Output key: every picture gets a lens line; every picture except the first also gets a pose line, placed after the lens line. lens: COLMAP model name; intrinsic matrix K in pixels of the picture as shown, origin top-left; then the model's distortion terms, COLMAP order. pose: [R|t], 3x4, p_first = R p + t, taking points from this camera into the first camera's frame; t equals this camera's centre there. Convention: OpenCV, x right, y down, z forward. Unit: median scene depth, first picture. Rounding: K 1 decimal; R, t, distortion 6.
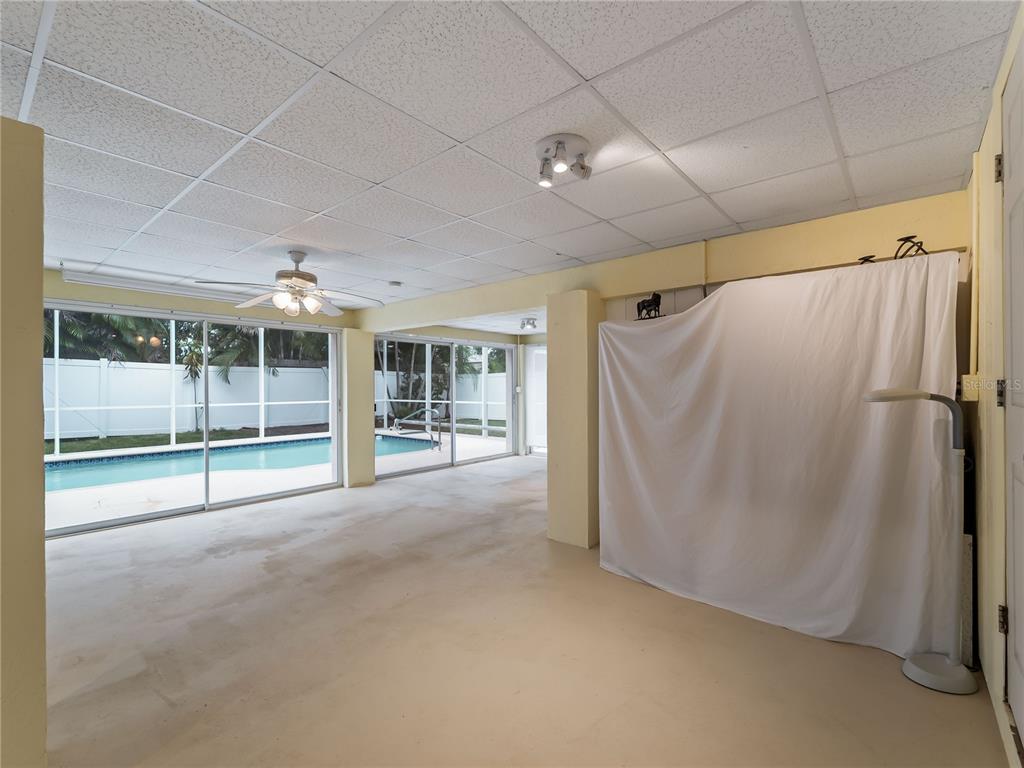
lens RADIAL K [[466.8, 0, 514.6], [0, 466.8, 384.5], [0, 0, 1]] dist [-0.002368, -0.000684]
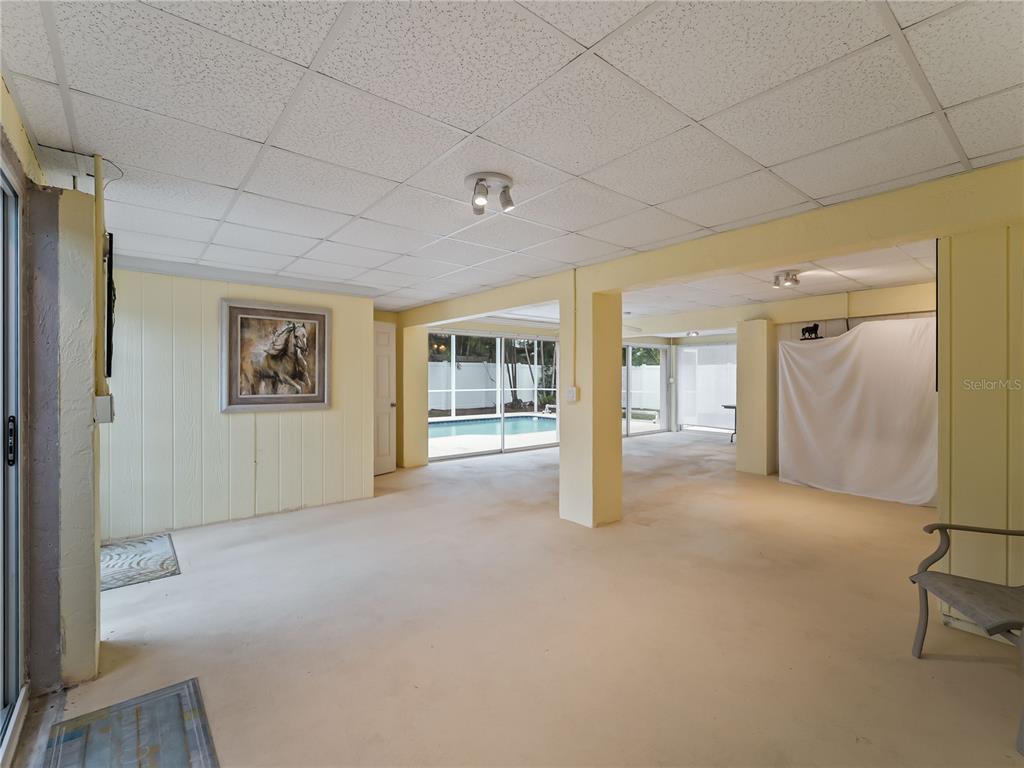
lens RADIAL K [[466.8, 0, 514.6], [0, 466.8, 384.5], [0, 0, 1]] dist [-0.002368, -0.000684]
pose [[0.982394, 0.004030, -0.186779, -0.218086], [-0.000417, 0.999812, 0.019378, -0.002565], [0.186822, -0.018959, 0.982211, -0.420667]]
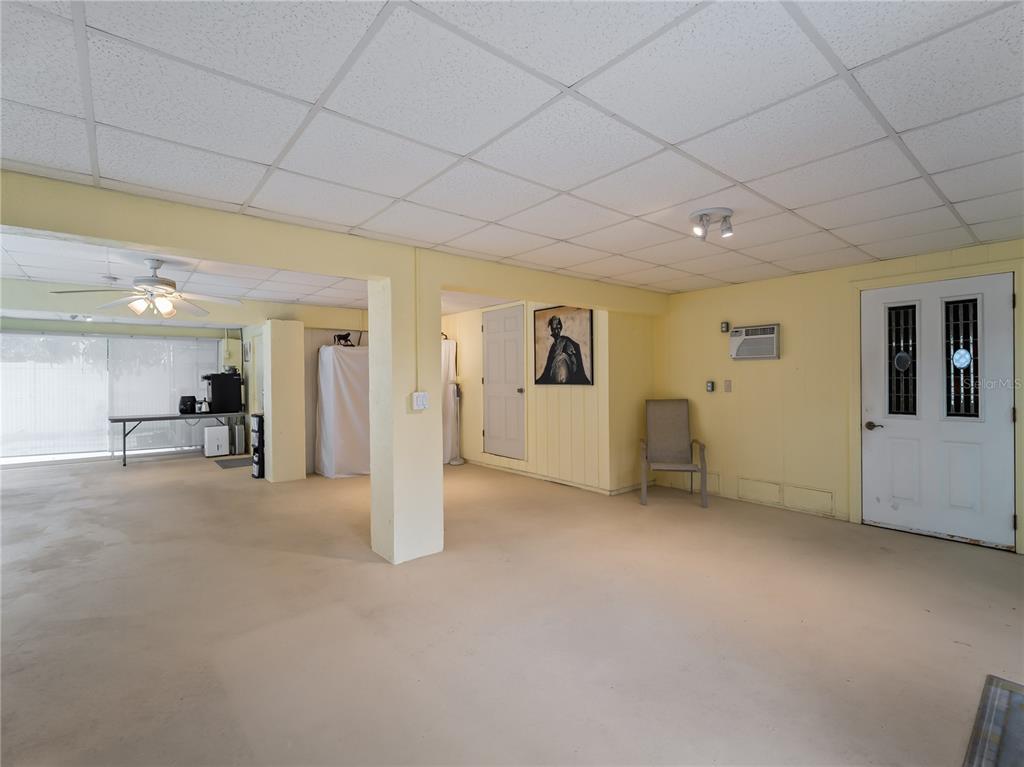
lens RADIAL K [[471.9, 0, 512.0], [0, 471.9, 383.5], [0, 0, 1]] dist [0.001535, -0.000730]
pose [[0.181740, -0.007573, 0.983317, -0.713984], [0.000357, 0.999971, 0.007635, 0.000274], [-0.983347, -0.001037, 0.181738, -0.014611]]
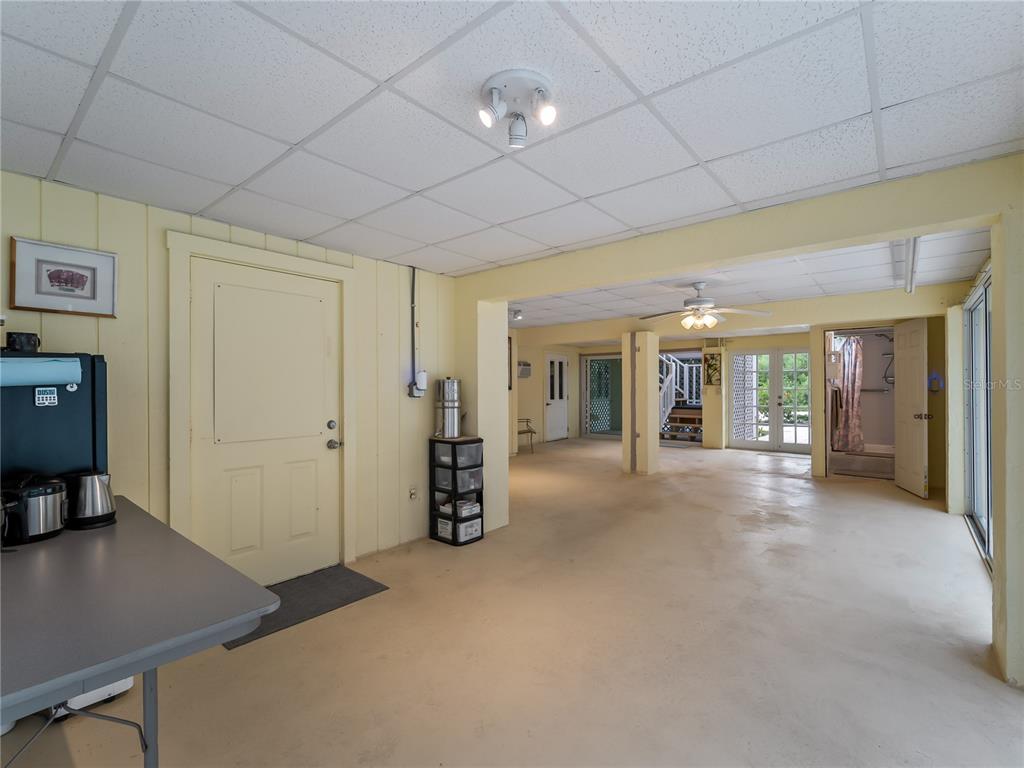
lens RADIAL K [[466.8, 0, 514.6], [0, 466.8, 384.5], [0, 0, 1]] dist [-0.002368, -0.000684]
pose [[-0.999973, 0.006911, 0.002506, 0.030395], [0.006882, 0.999911, -0.011420, 0.008094], [-0.002585, -0.011402, -0.999932, 1.182072]]
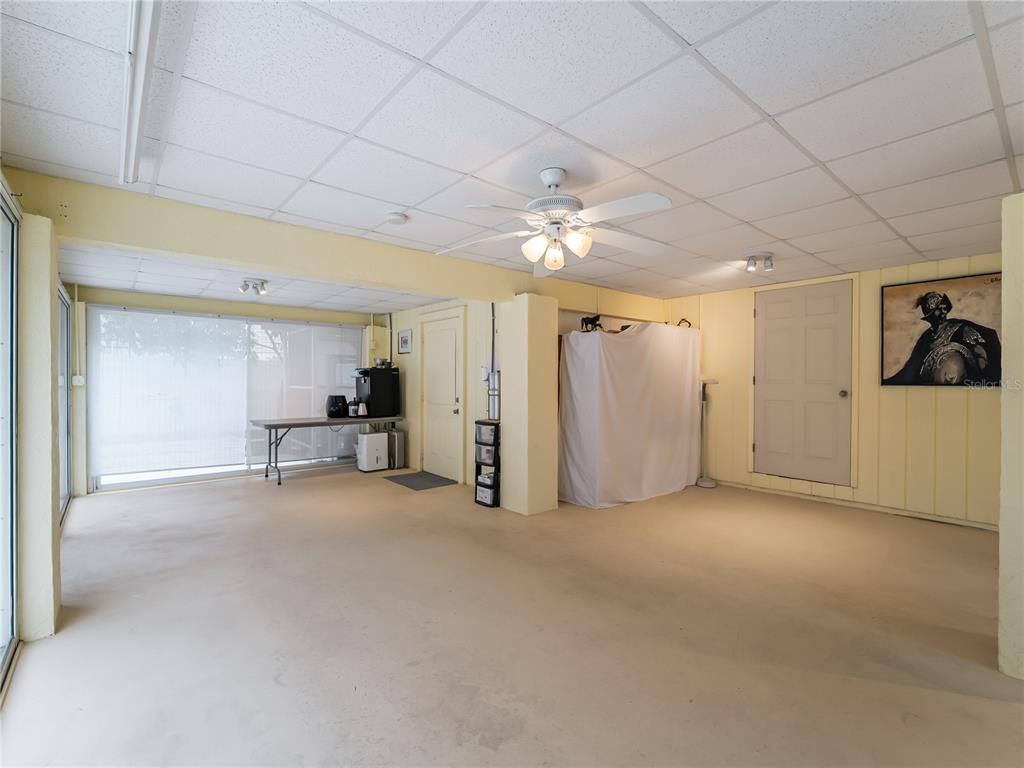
lens RADIAL K [[466.8, 0, 514.6], [0, 466.8, 384.5], [0, 0, 1]] dist [-0.002368, -0.000684]
pose [[0.165744, -0.006065, 0.986150, -0.570560], [-0.009752, 0.999922, 0.007789, 0.007277], [-0.986121, -0.010908, 0.165672, 0.479242]]
